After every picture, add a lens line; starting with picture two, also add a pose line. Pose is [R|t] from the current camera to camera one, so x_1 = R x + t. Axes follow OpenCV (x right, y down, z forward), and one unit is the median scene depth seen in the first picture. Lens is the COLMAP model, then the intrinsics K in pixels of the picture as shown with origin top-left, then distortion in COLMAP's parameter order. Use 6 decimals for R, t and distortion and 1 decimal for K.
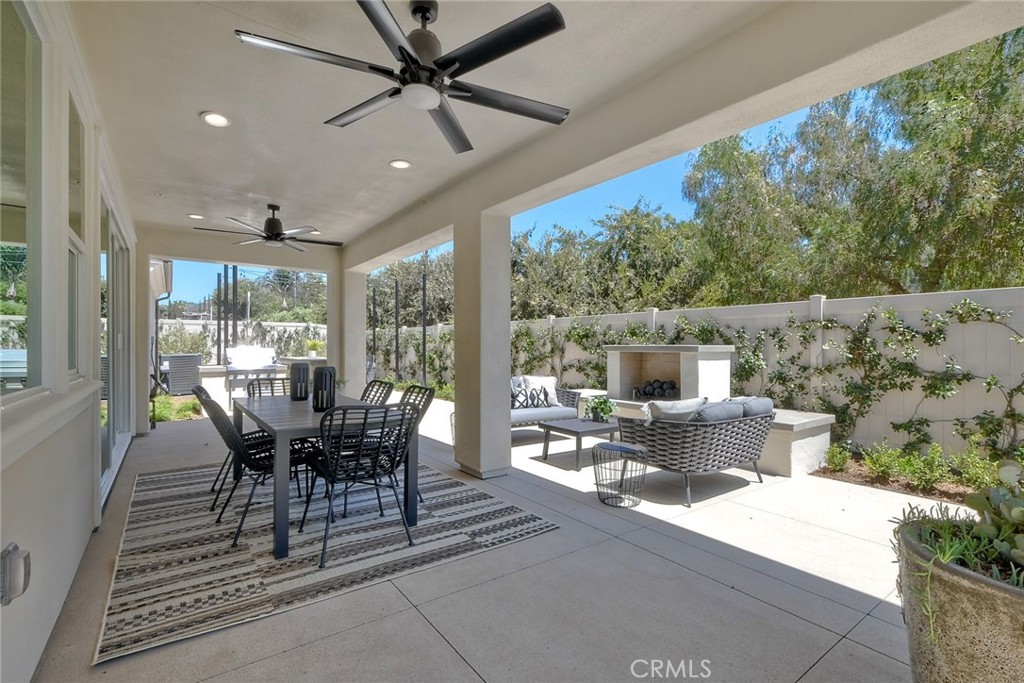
lens RADIAL K [[457.9, 0, 515.0], [0, 457.9, 346.8], [0, 0, 1]] dist [0.002930, -0.000356]
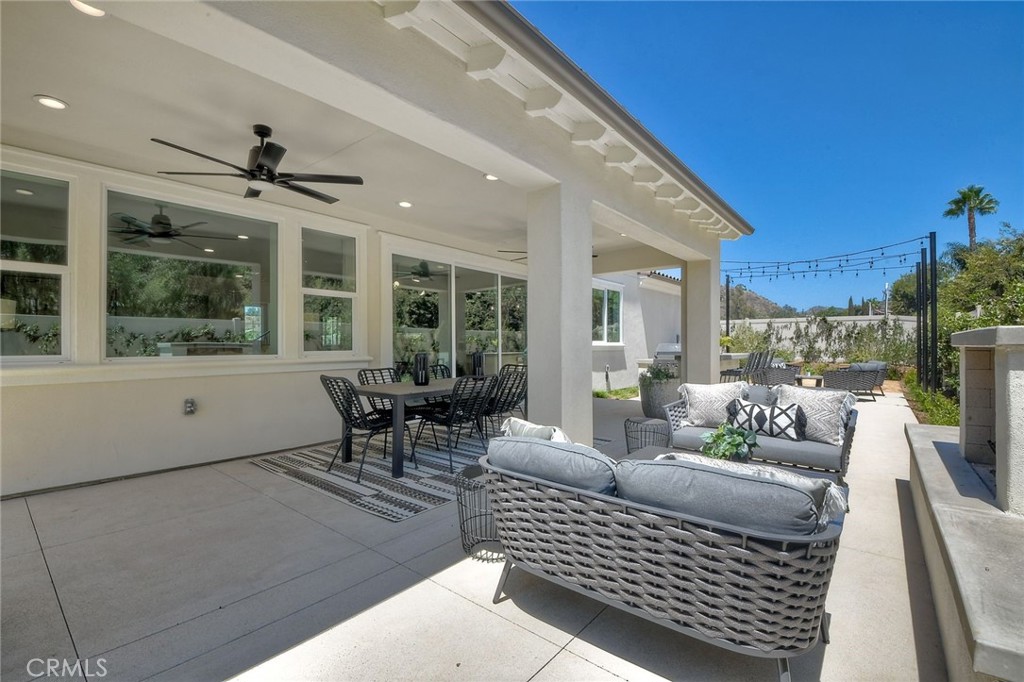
lens RADIAL K [[457.9, 0, 515.6], [0, 457.9, 340.4], [0, 0, 1]] dist [0.002930, -0.000356]
pose [[0.253265, -0.009104, -0.967354, 0.953250], [-0.002445, 0.999946, -0.010051, 0.016535], [0.967394, 0.004911, 0.253229, 0.864602]]
